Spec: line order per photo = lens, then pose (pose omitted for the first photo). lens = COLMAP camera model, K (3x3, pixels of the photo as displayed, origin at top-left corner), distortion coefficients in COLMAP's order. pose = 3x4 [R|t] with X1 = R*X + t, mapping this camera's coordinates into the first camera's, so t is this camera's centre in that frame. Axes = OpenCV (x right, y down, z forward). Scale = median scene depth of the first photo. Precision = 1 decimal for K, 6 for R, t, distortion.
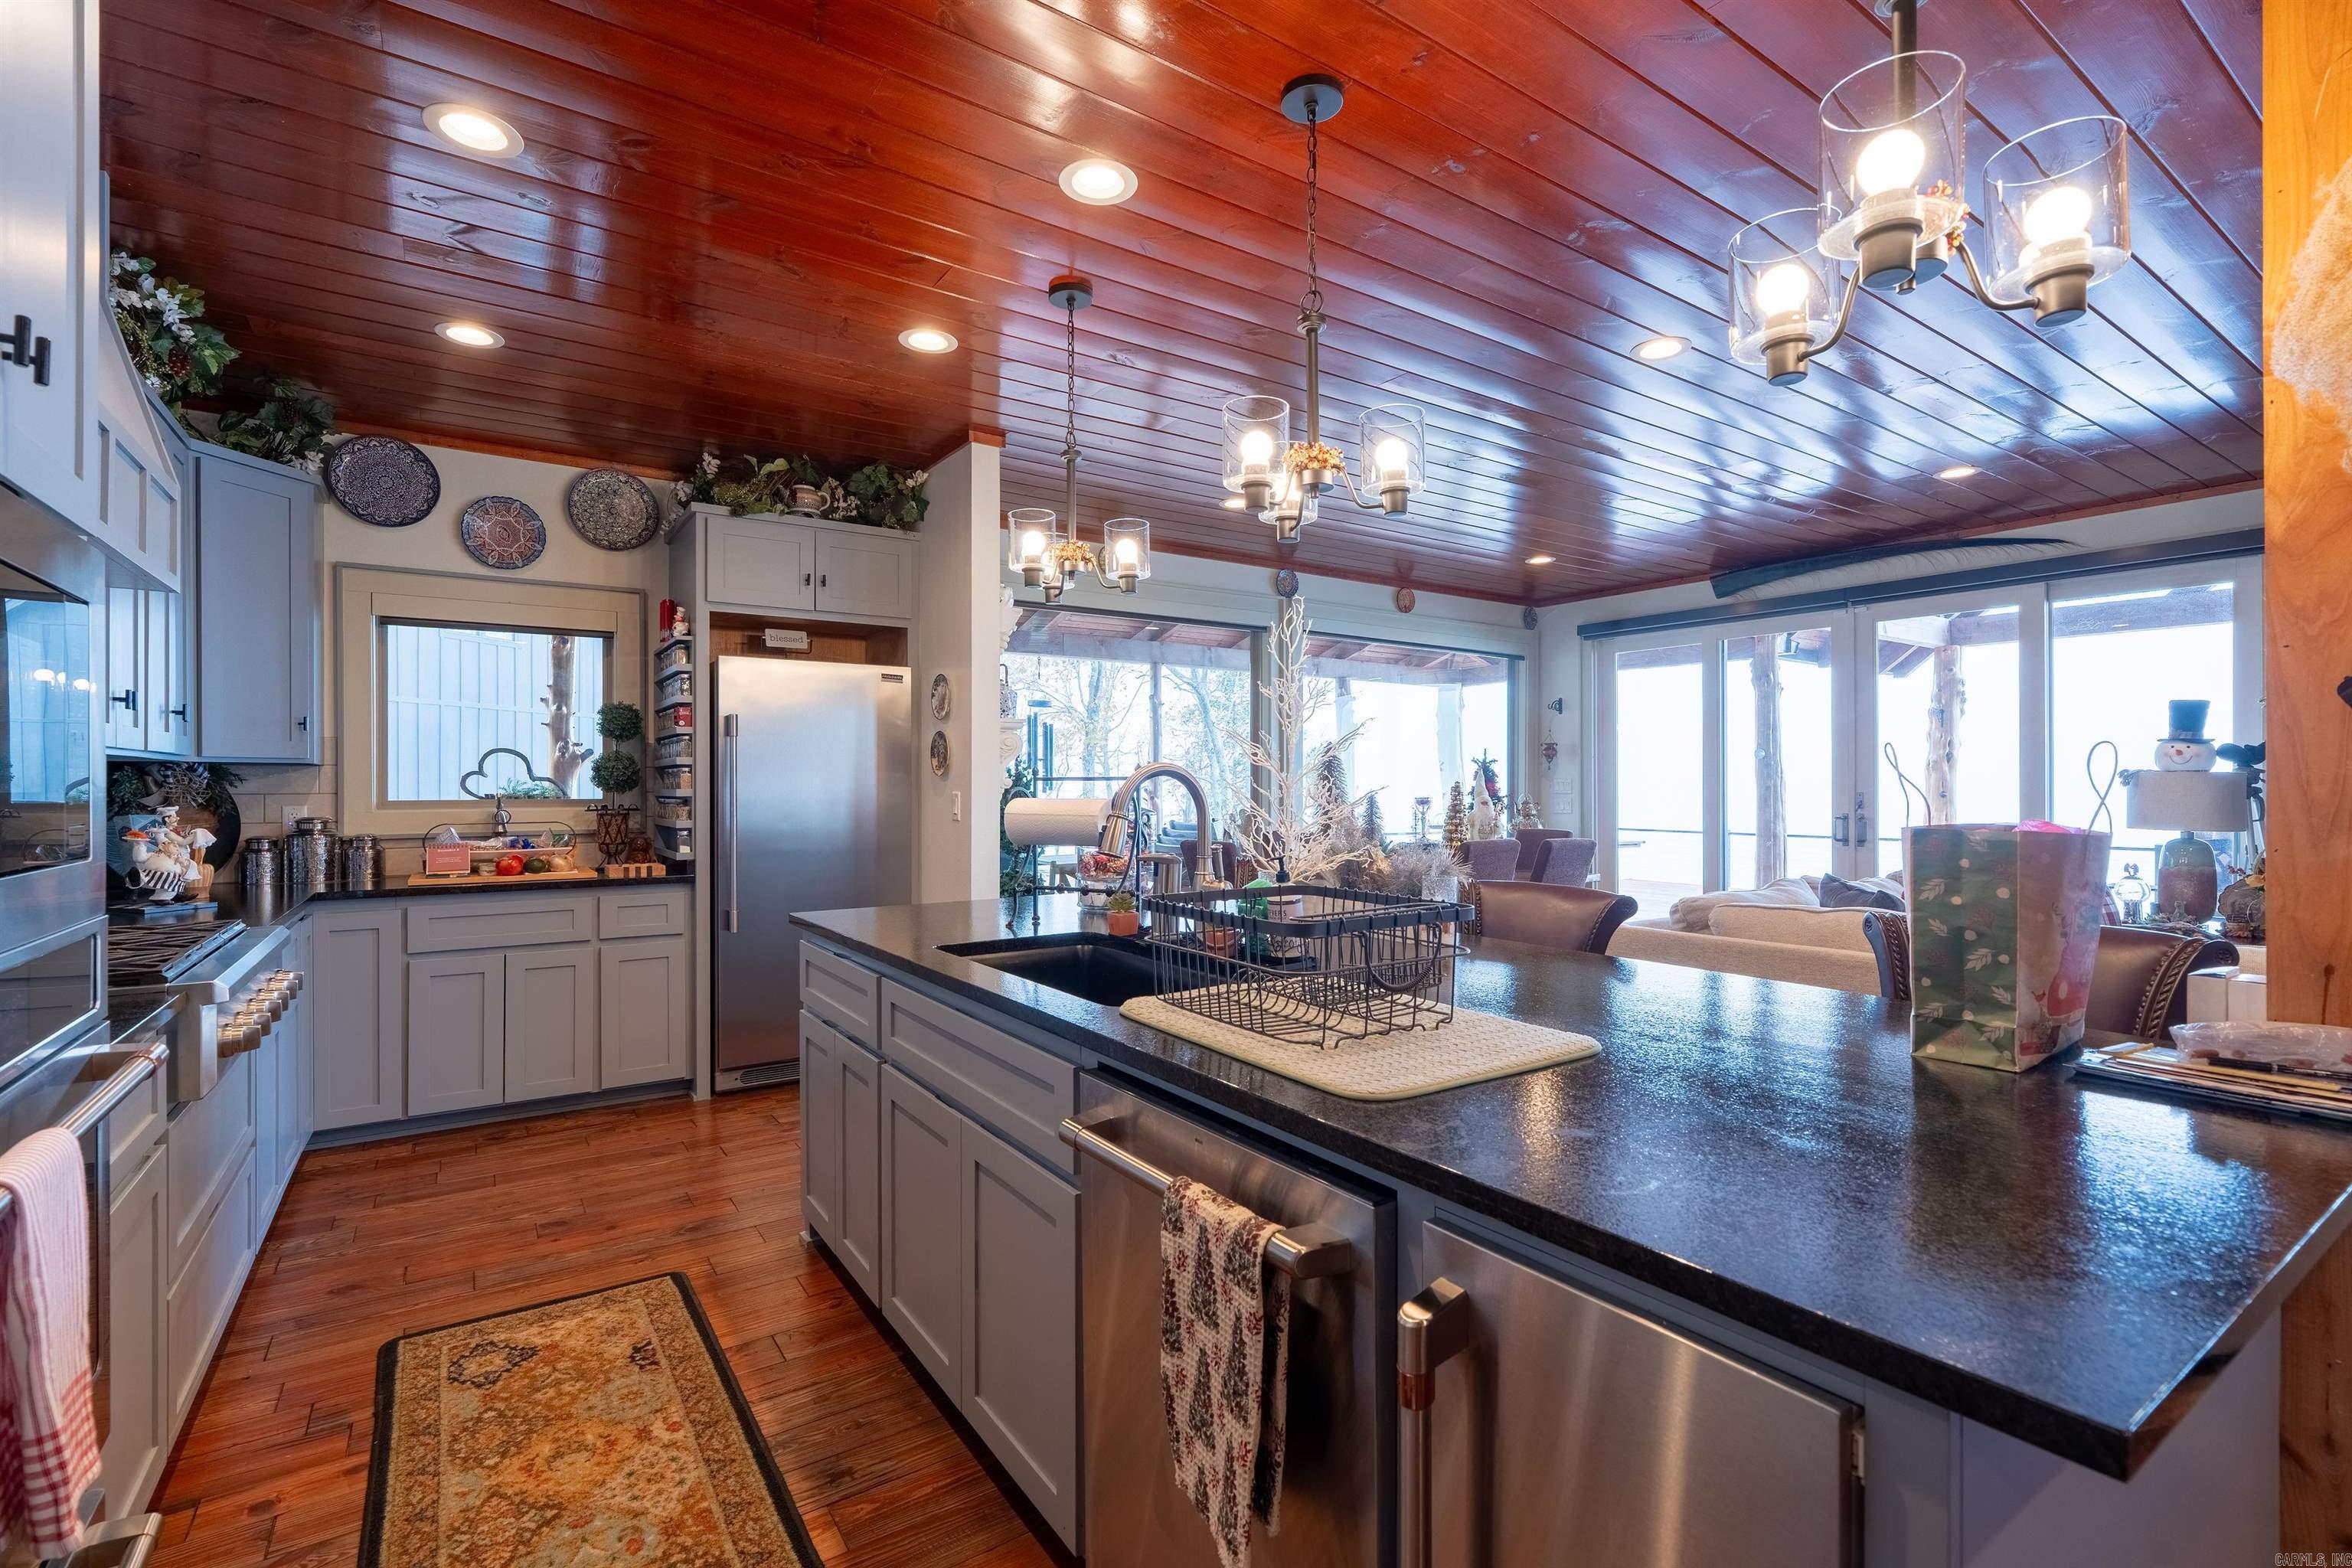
lens RADIAL K [[1049.0, 0, 1171.2], [0, 1049.0, 781.3], [0, 0, 1]] dist [-0.000843, -0.000815]
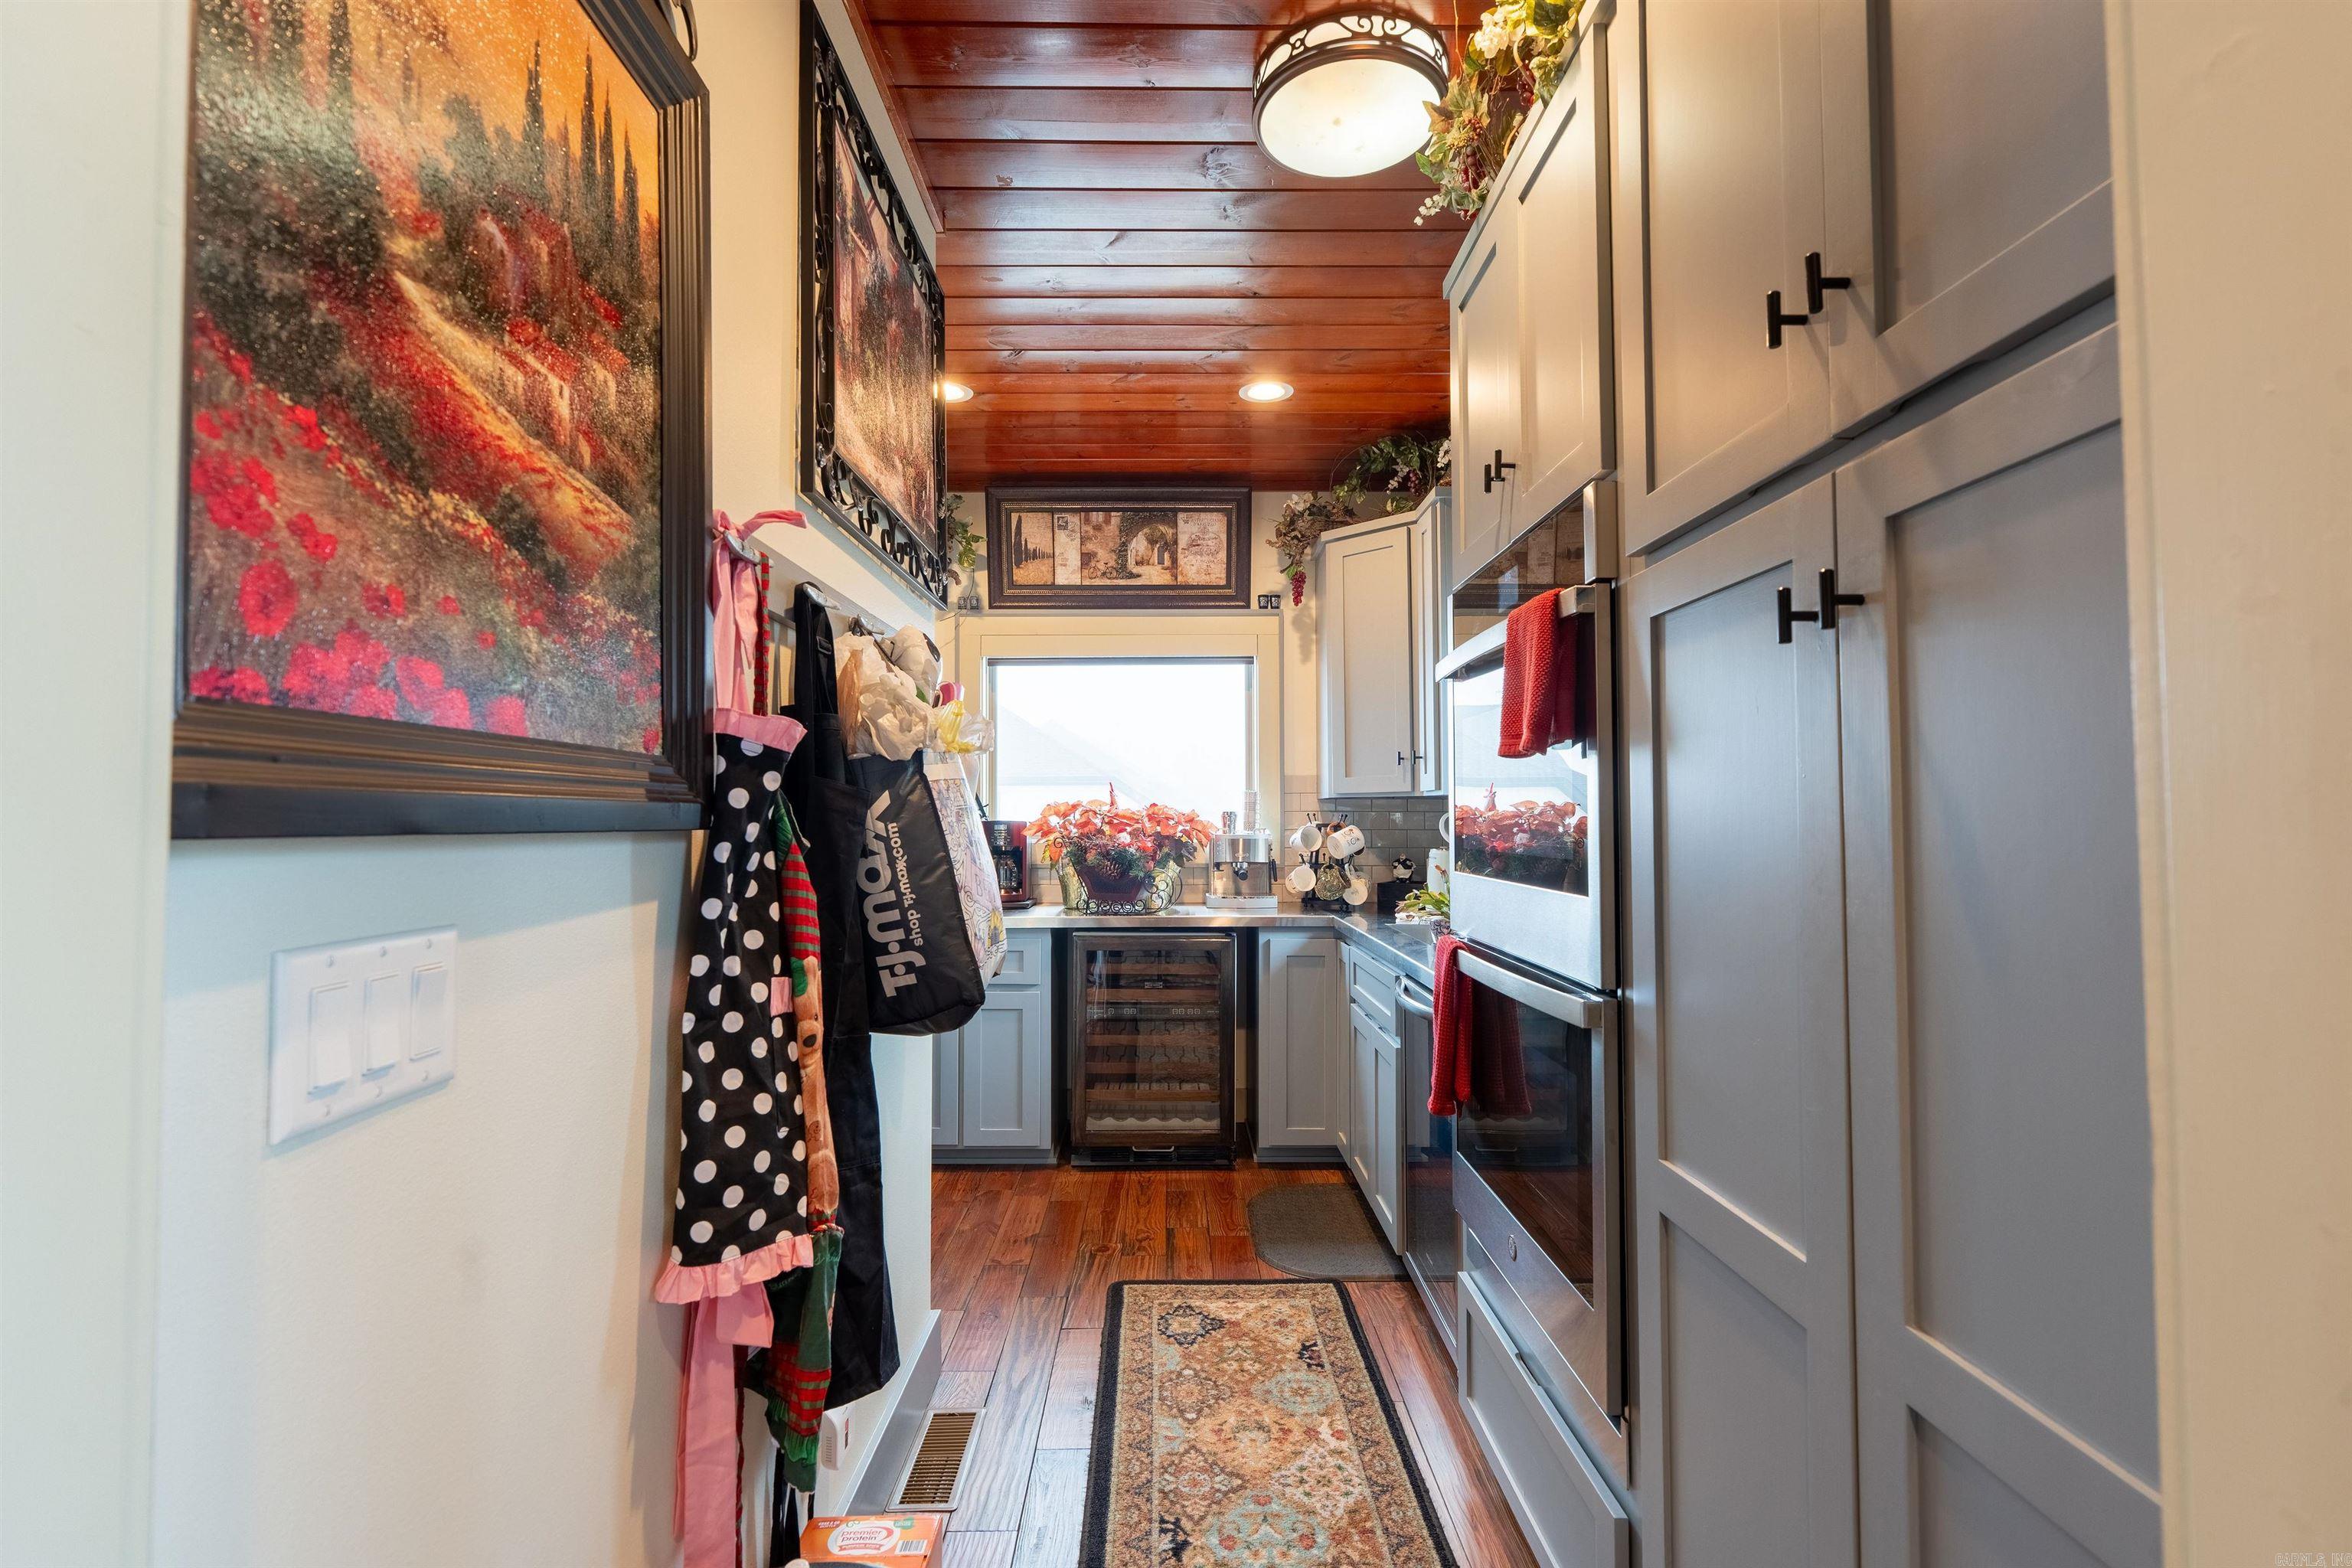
lens RADIAL K [[1049.0, 0, 1174.5], [0, 1049.0, 792.9], [0, 0, 1]] dist [-0.000843, -0.000815]
pose [[0.835395, -0.020172, -0.549280, -0.041469], [0.011217, 0.999744, -0.019656, -0.000344], [0.549536, 0.010260, 0.835407, 0.056519]]
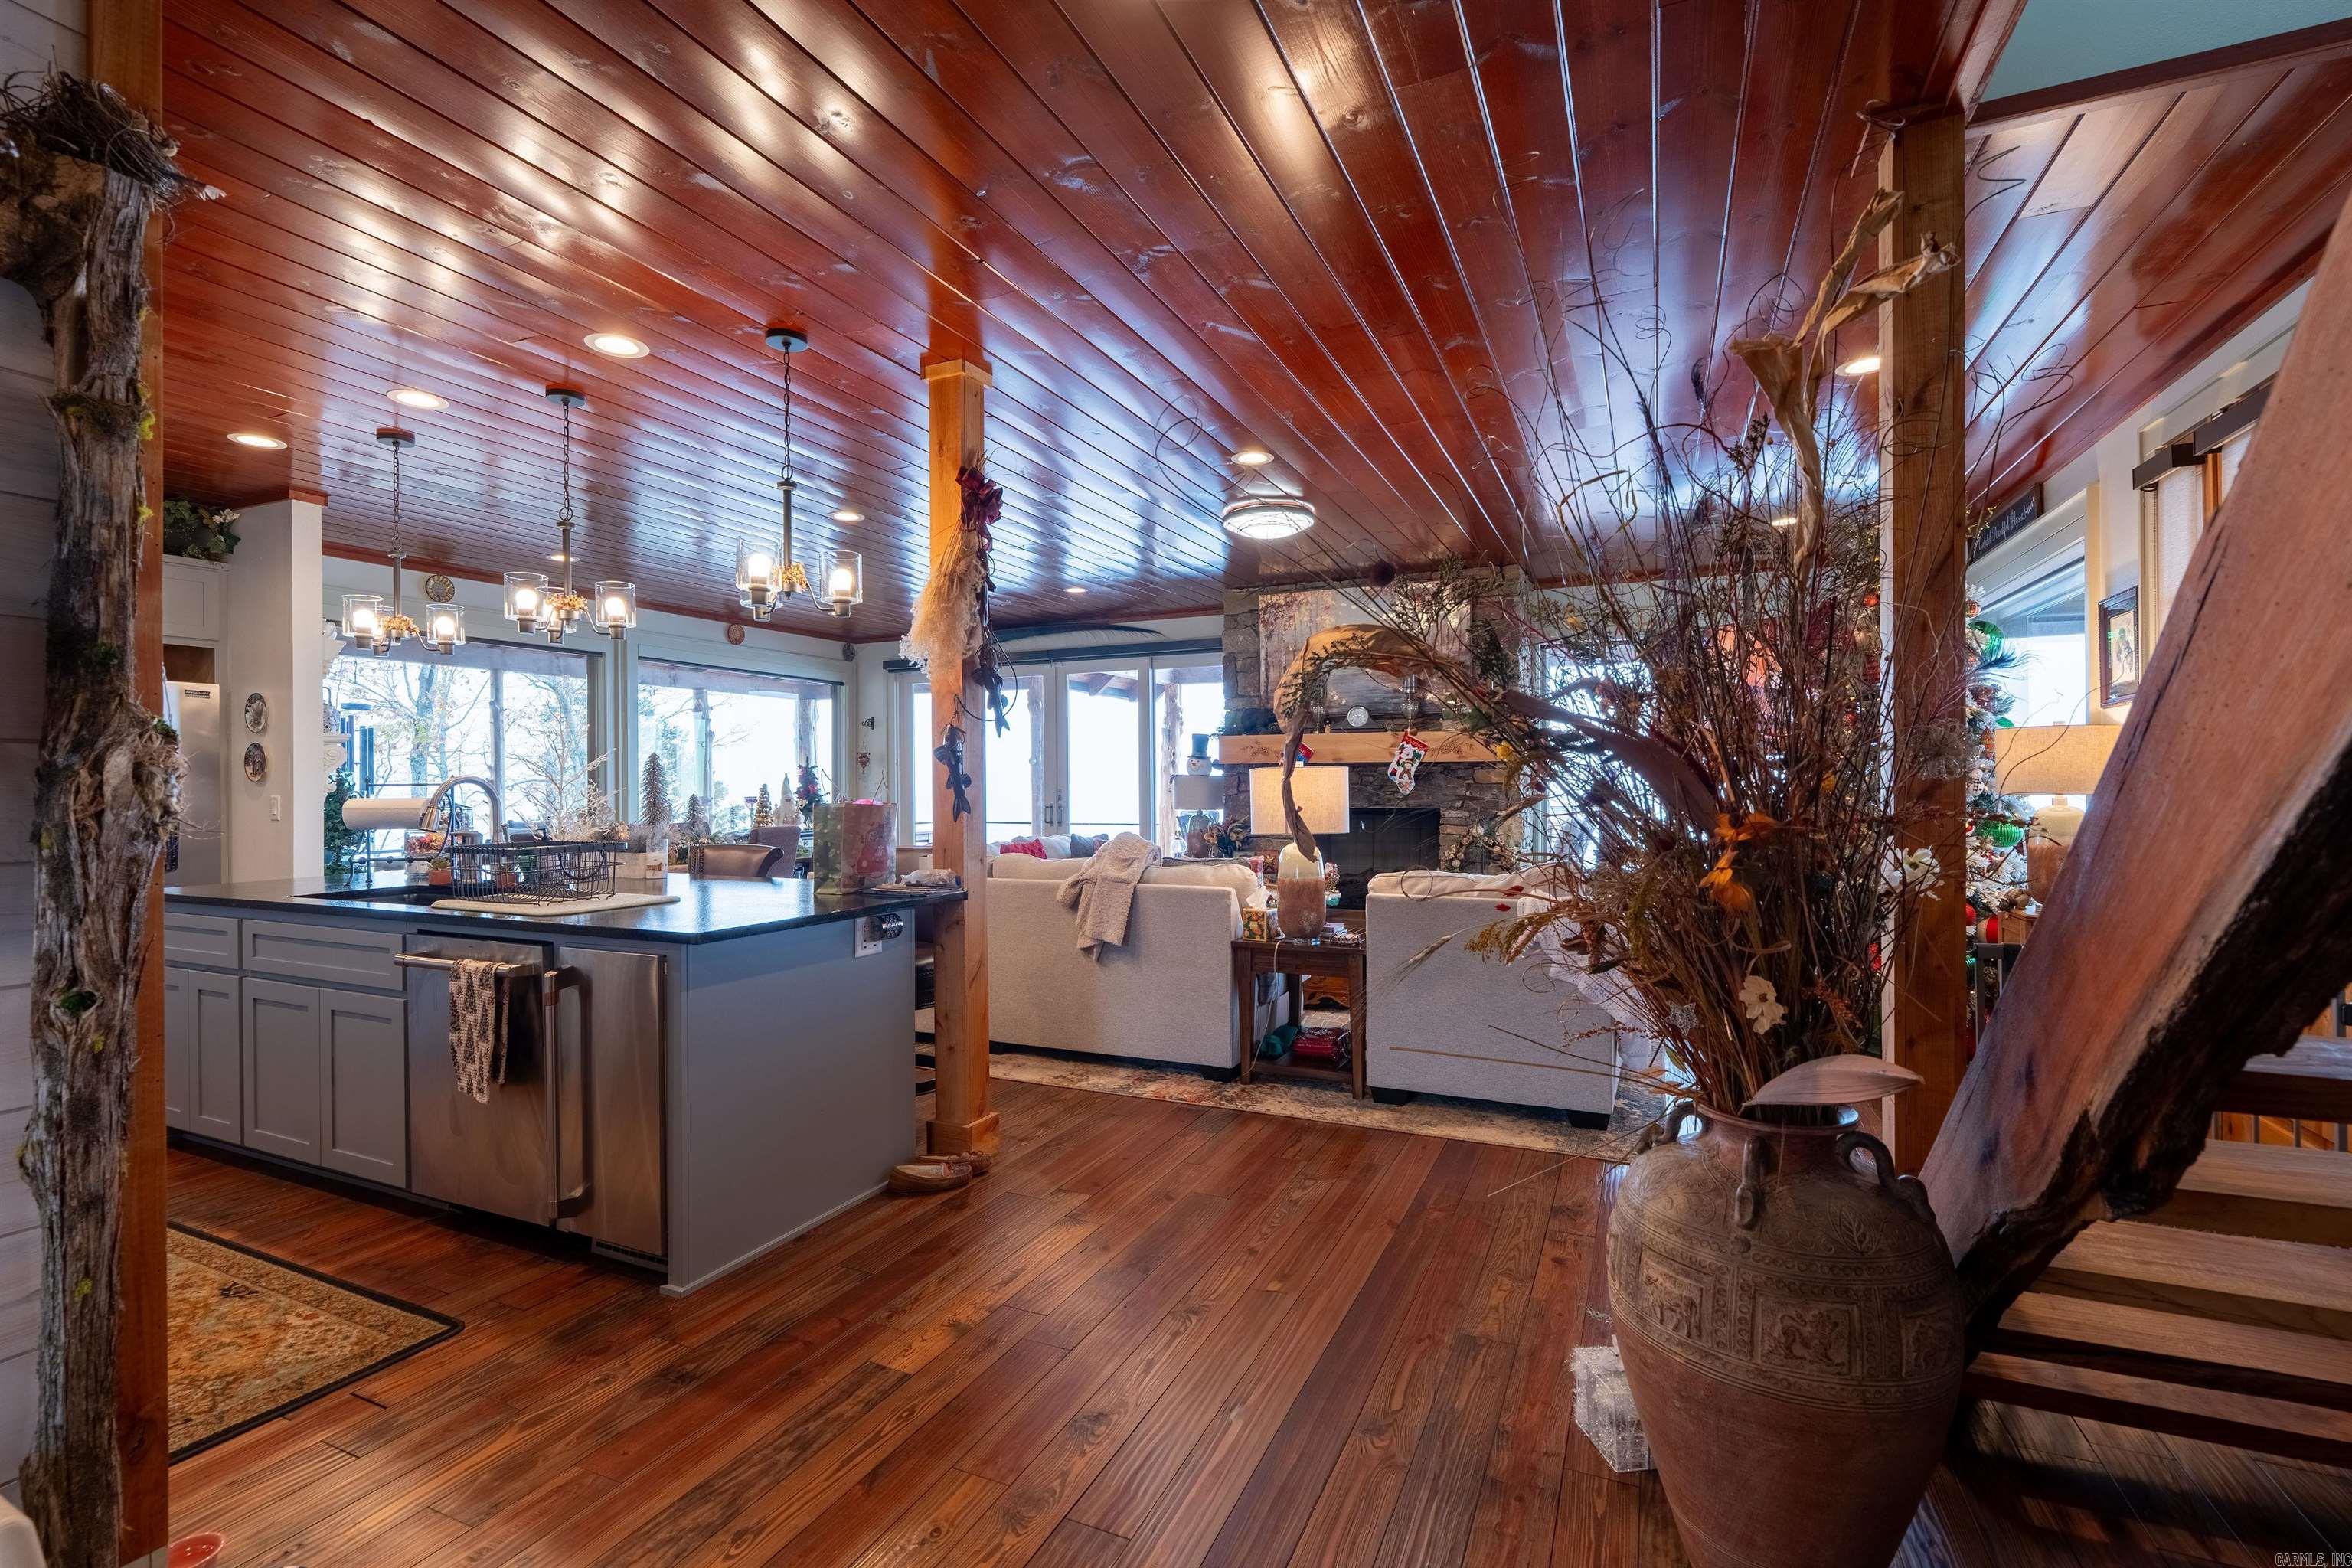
lens RADIAL K [[1049.0, 0, 1172.5], [0, 1049.0, 785.5], [0, 0, 1]] dist [-0.000843, -0.000815]
pose [[0.856024, -0.006150, 0.516900, 0.024670], [0.004352, 0.999980, 0.004690, -0.001132], [-0.516918, -0.001765, 0.856033, -0.272835]]
